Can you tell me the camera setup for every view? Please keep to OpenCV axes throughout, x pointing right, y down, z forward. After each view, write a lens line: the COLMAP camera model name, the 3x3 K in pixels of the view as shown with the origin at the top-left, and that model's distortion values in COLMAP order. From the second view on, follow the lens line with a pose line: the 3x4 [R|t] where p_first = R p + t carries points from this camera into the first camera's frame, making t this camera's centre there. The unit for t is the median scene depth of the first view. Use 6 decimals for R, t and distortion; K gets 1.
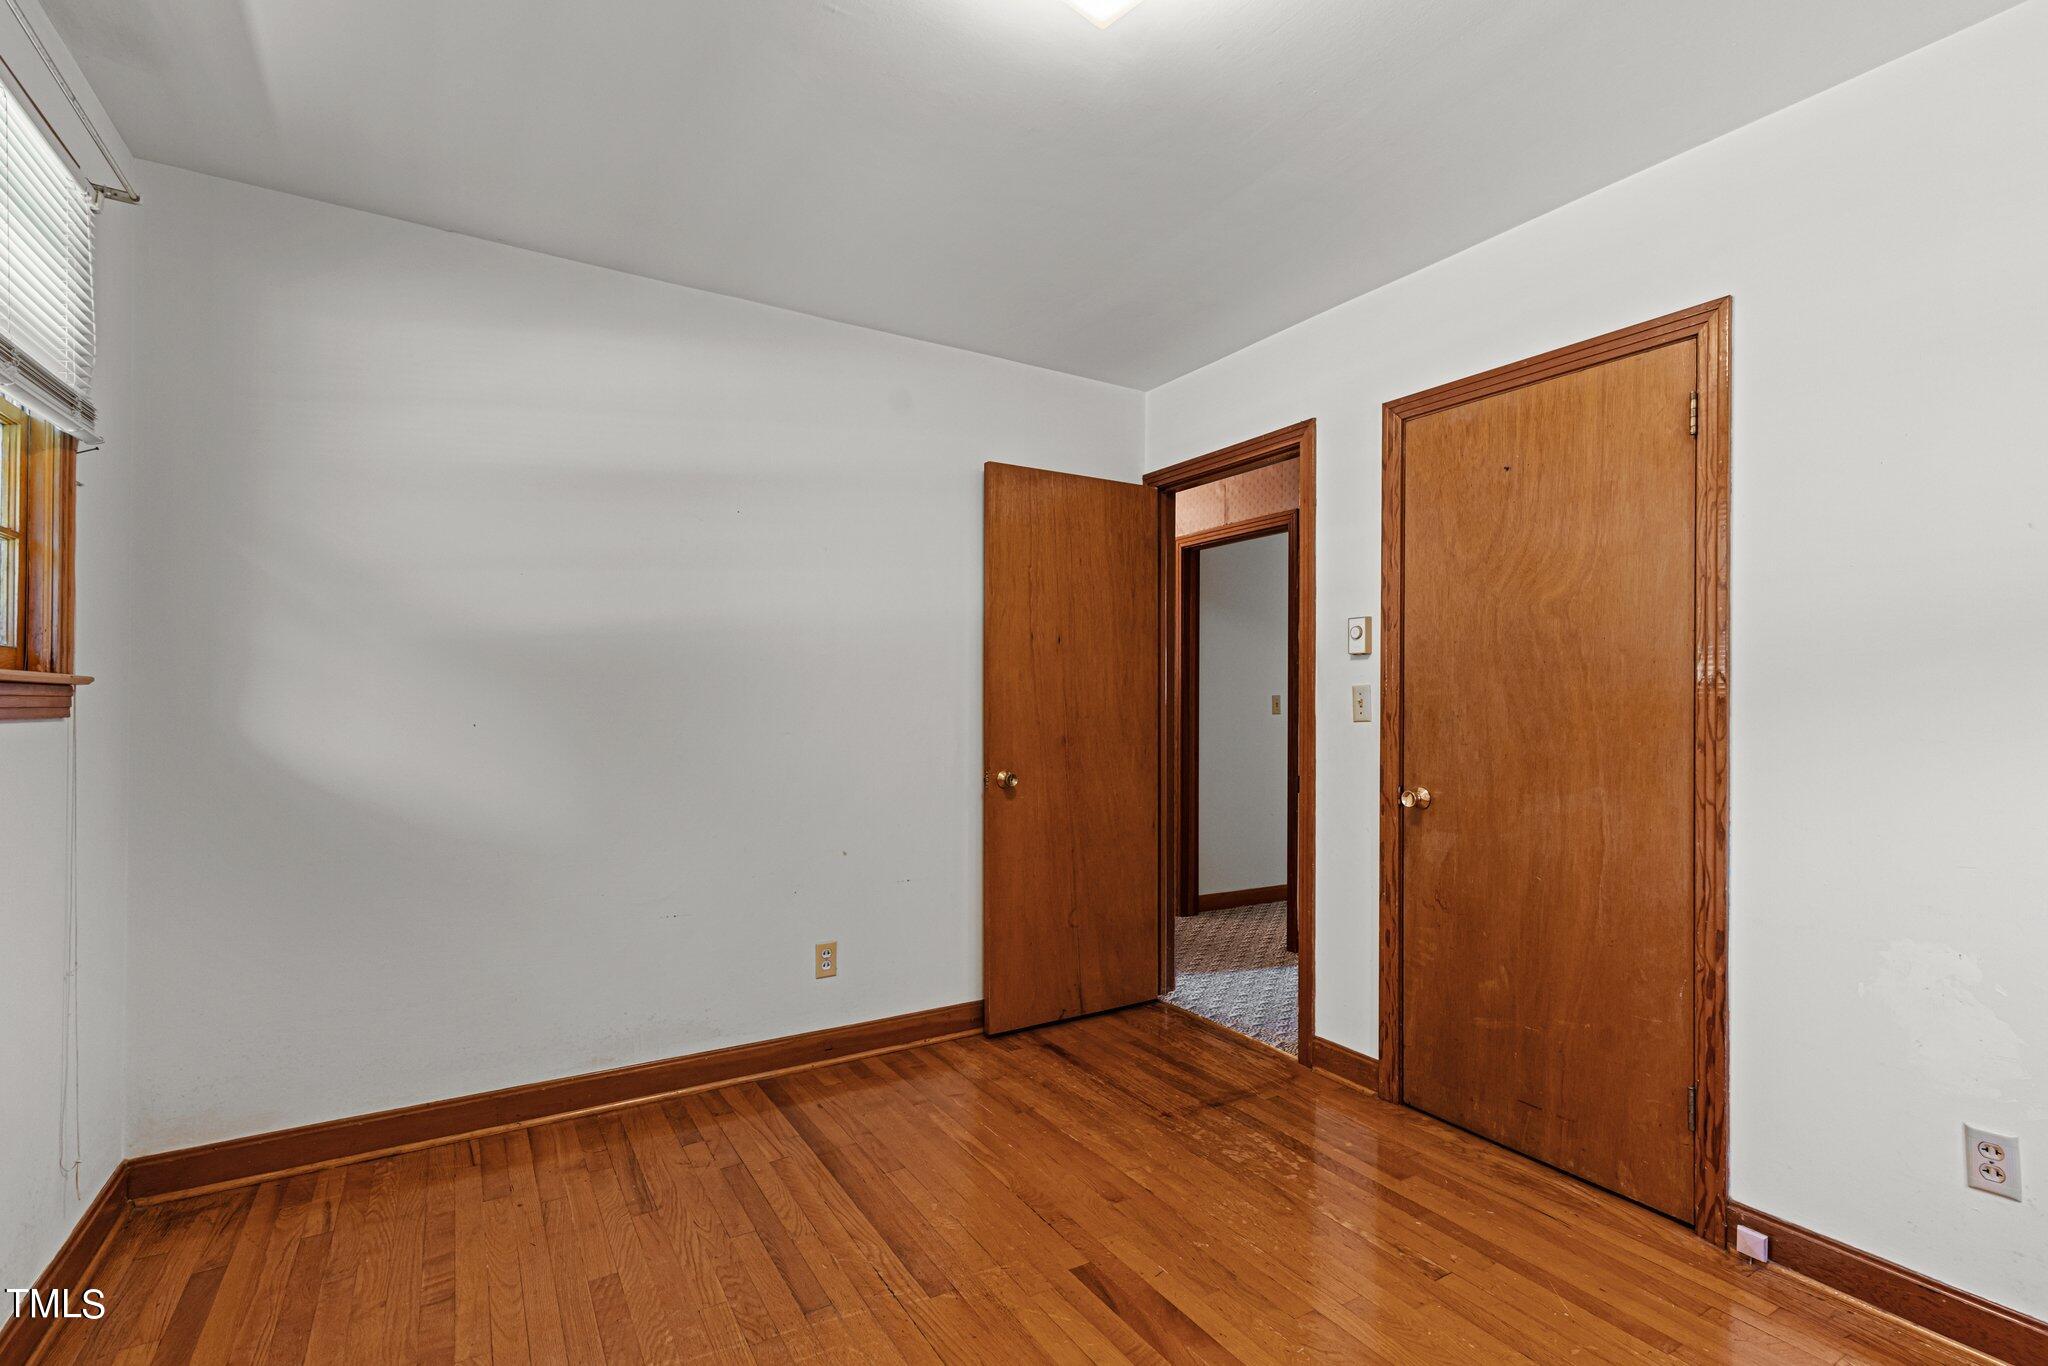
lens RADIAL K [[992.3, 0, 1026.0], [0, 992.3, 704.0], [0, 0, 1]] dist [0.000114, 0.000009]
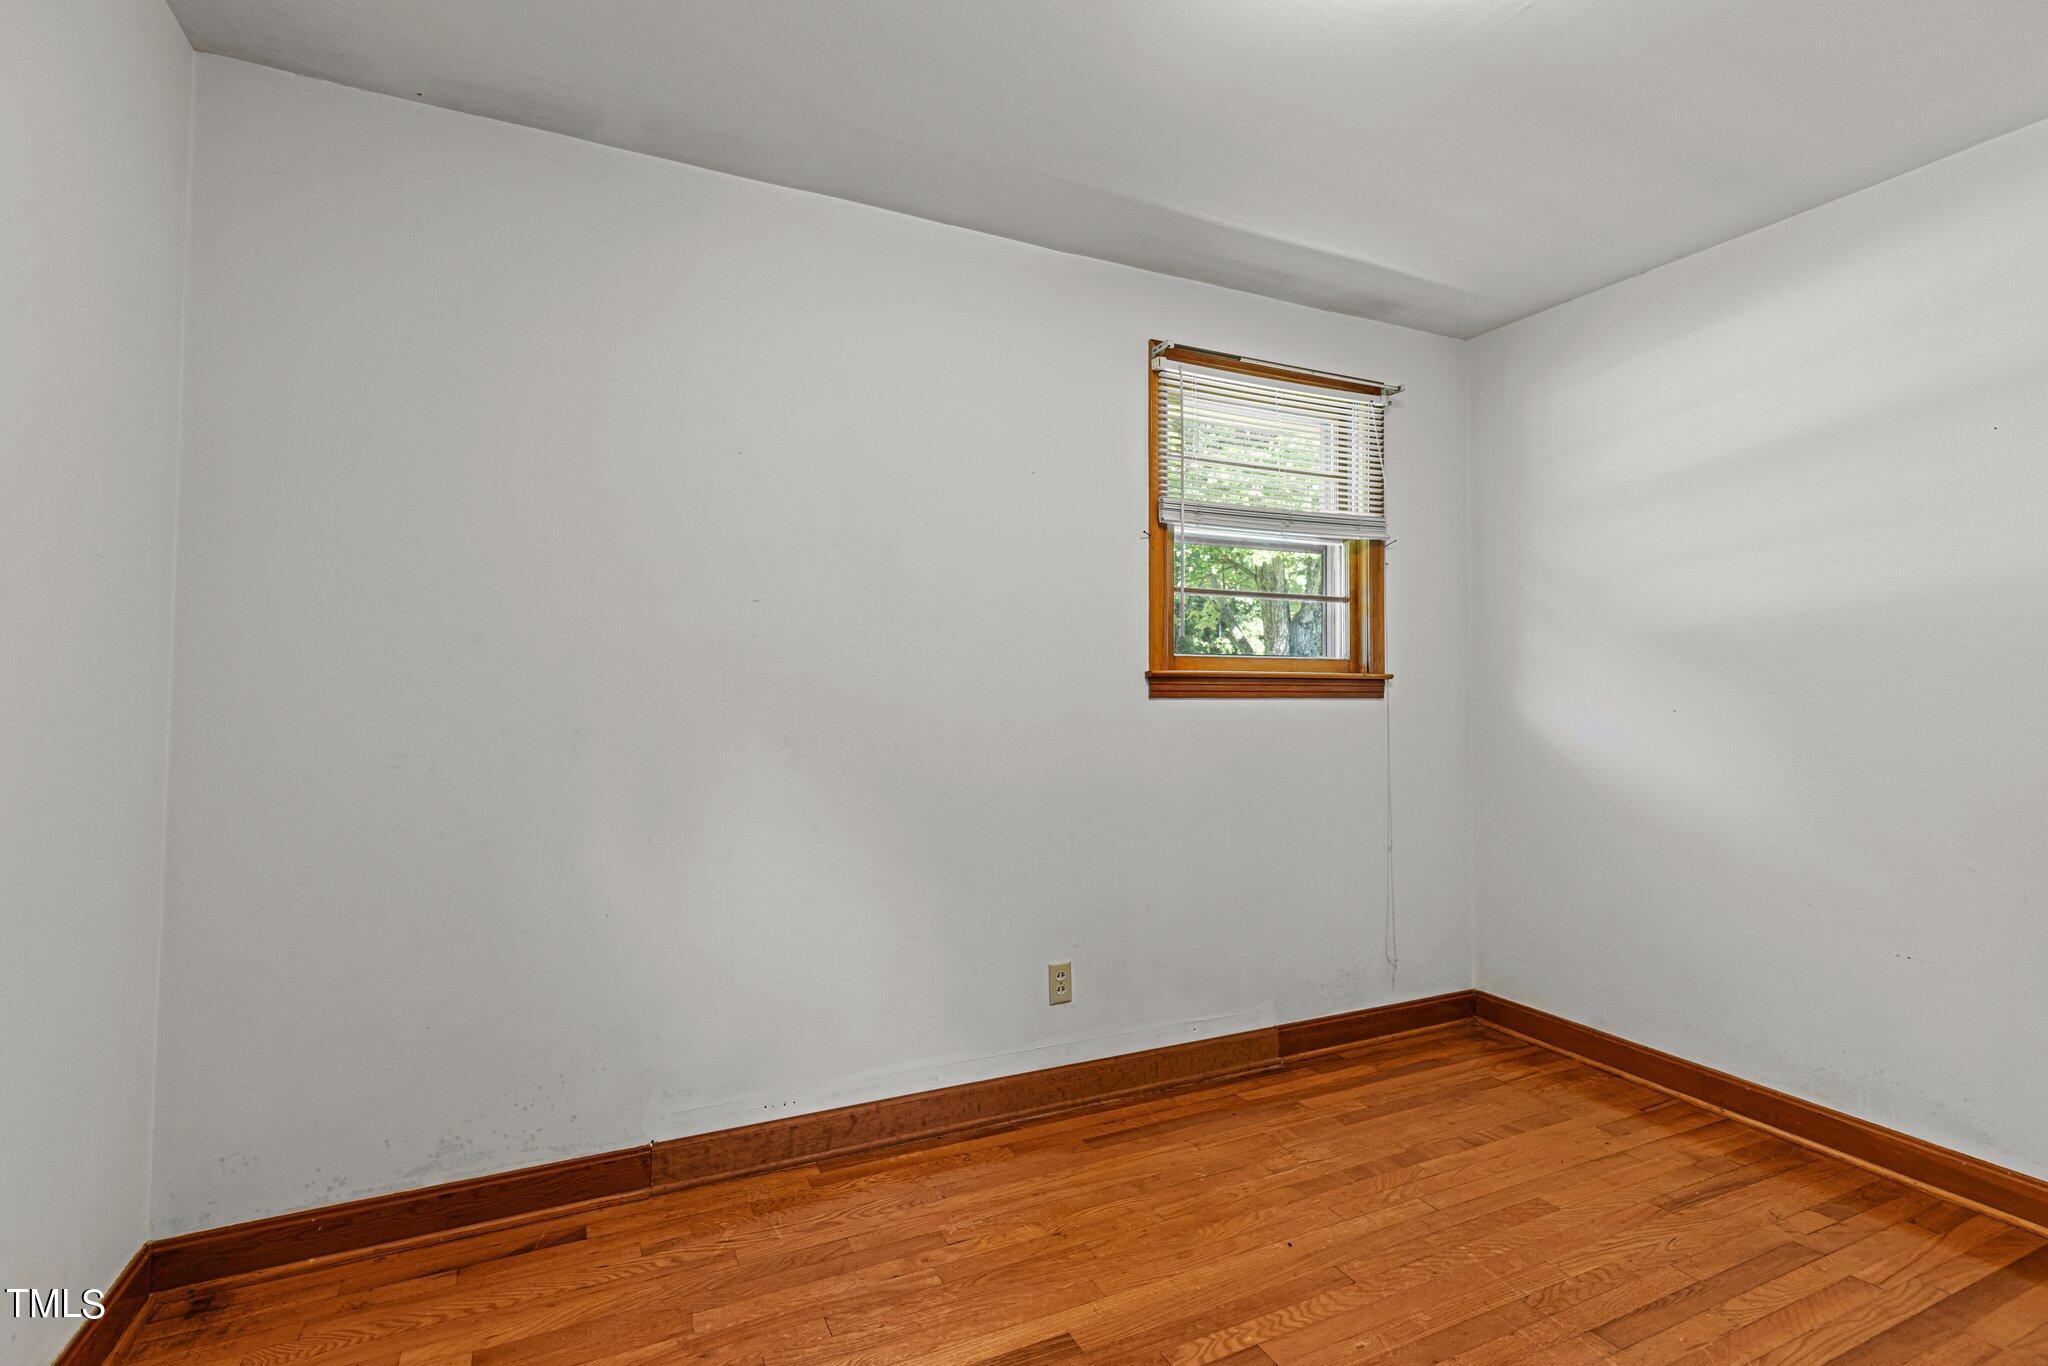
lens RADIAL K [[992.3, 0, 1026.0], [0, 992.3, 704.0], [0, 0, 1]] dist [0.000114, 0.000009]
pose [[-0.174202, -0.000474, -0.984710, 0.686335], [-0.011344, 0.999934, 0.001526, 0.021792], [0.984645, 0.011437, -0.174196, 0.545117]]
